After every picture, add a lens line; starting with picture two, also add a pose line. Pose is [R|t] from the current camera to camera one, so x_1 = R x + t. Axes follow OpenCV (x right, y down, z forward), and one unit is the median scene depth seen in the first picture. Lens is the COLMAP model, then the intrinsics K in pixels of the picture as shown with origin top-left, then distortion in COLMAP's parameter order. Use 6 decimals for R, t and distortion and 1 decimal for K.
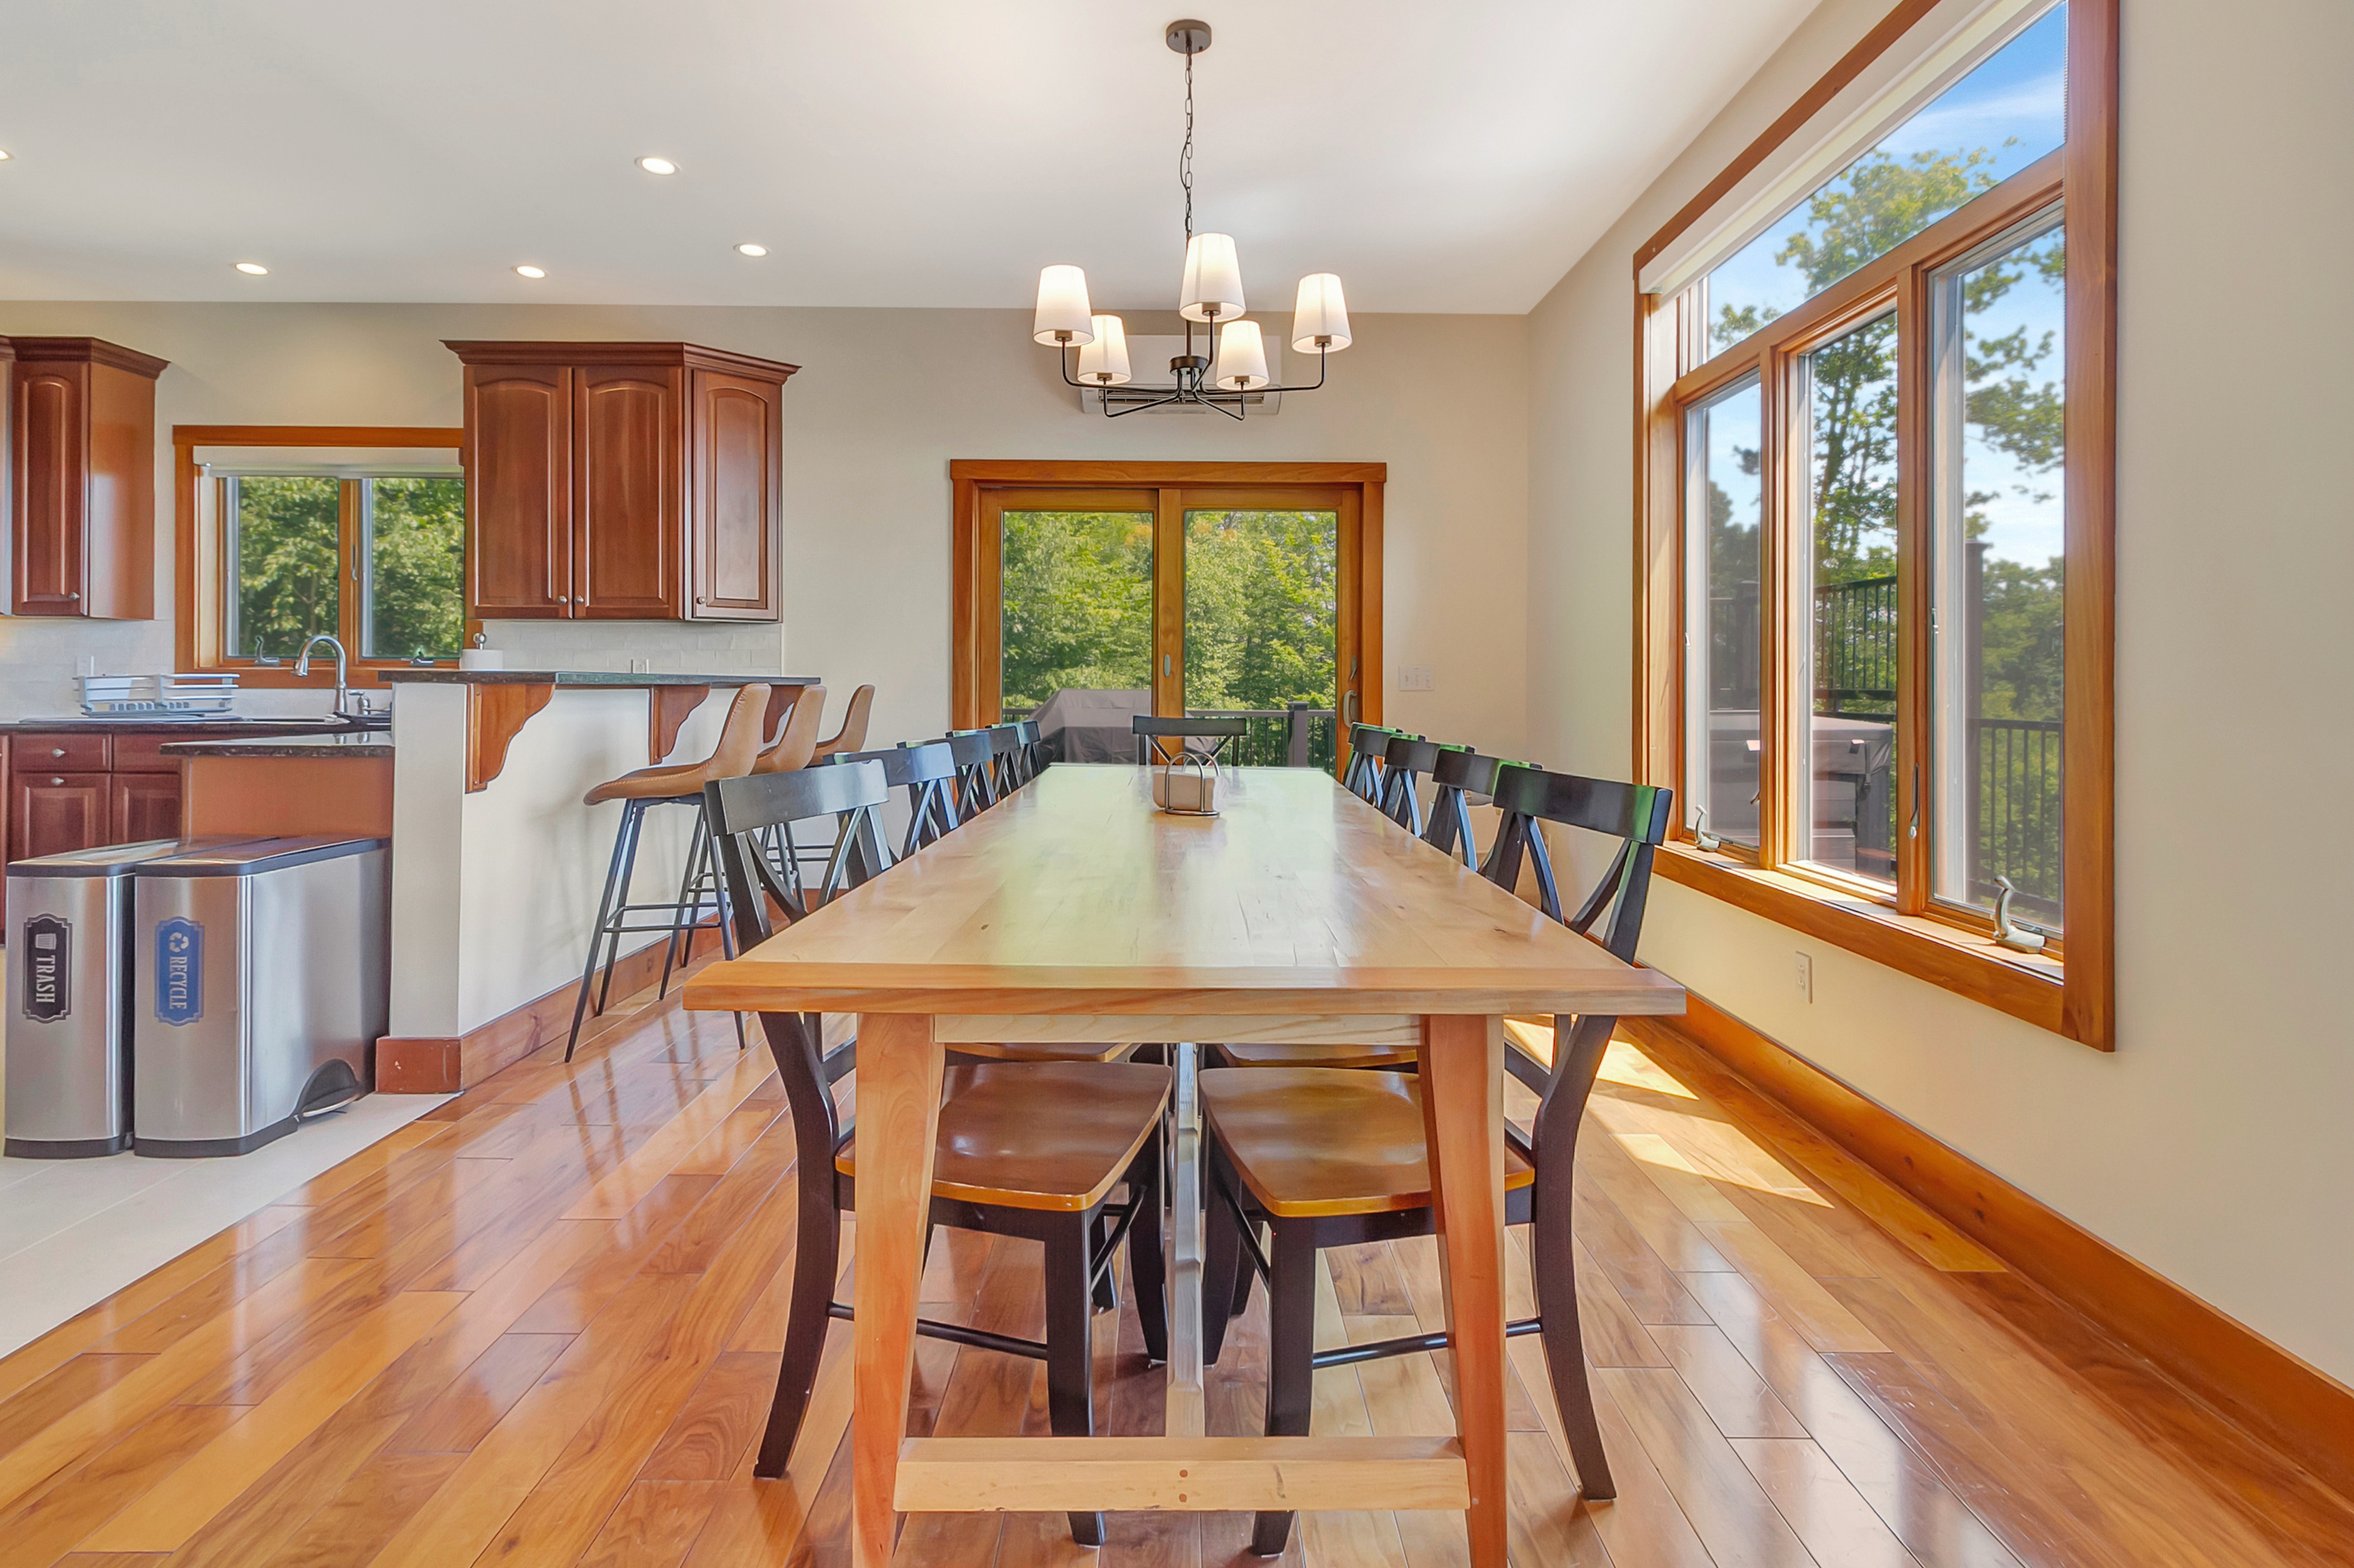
lens RADIAL K [[1146.7, 0, 1174.1], [0, 1146.7, 680.2], [0, 0, 1]] dist [0.013033, 0.000379]
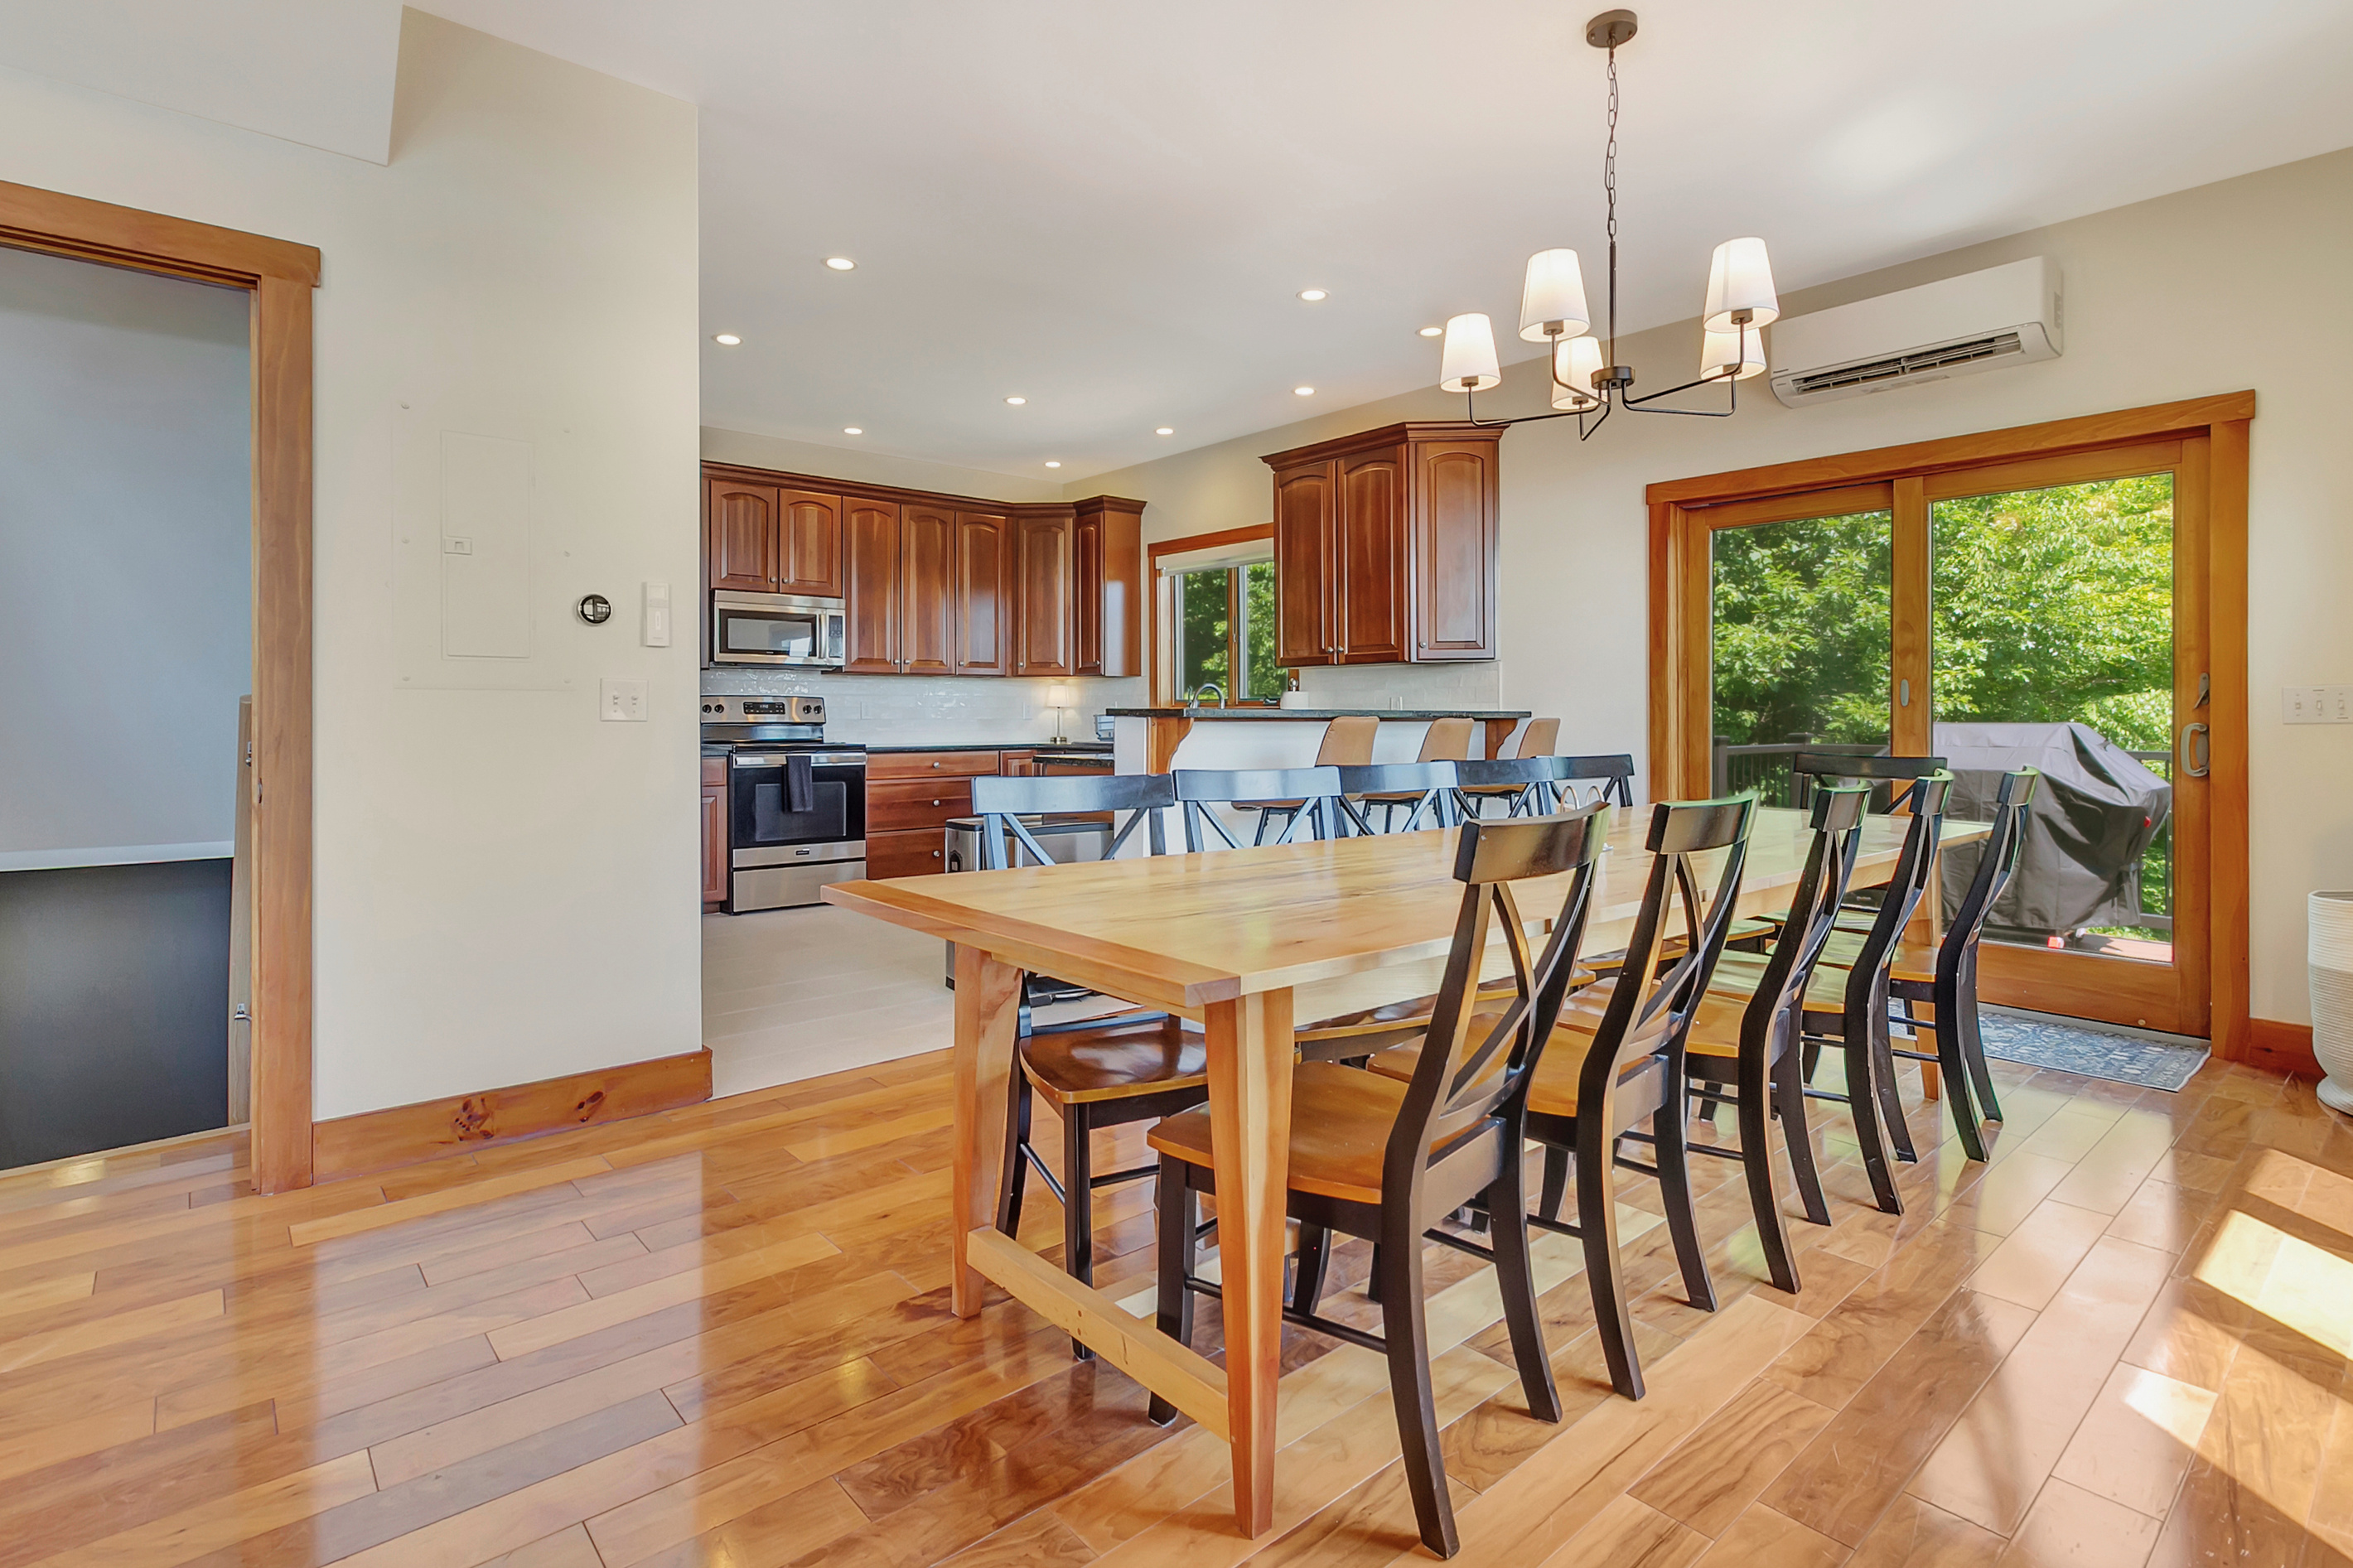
lens RADIAL K [[1150.9, 0, 1177.4], [0, 1150.9, 724.3], [0, 0, 1]] dist [0.000221, 0.000034]
pose [[0.658170, 0.000022, -0.752870, 0.278970], [0.007987, 0.999944, 0.007012, 0.000123], [0.752827, -0.010628, 0.658132, 0.060320]]
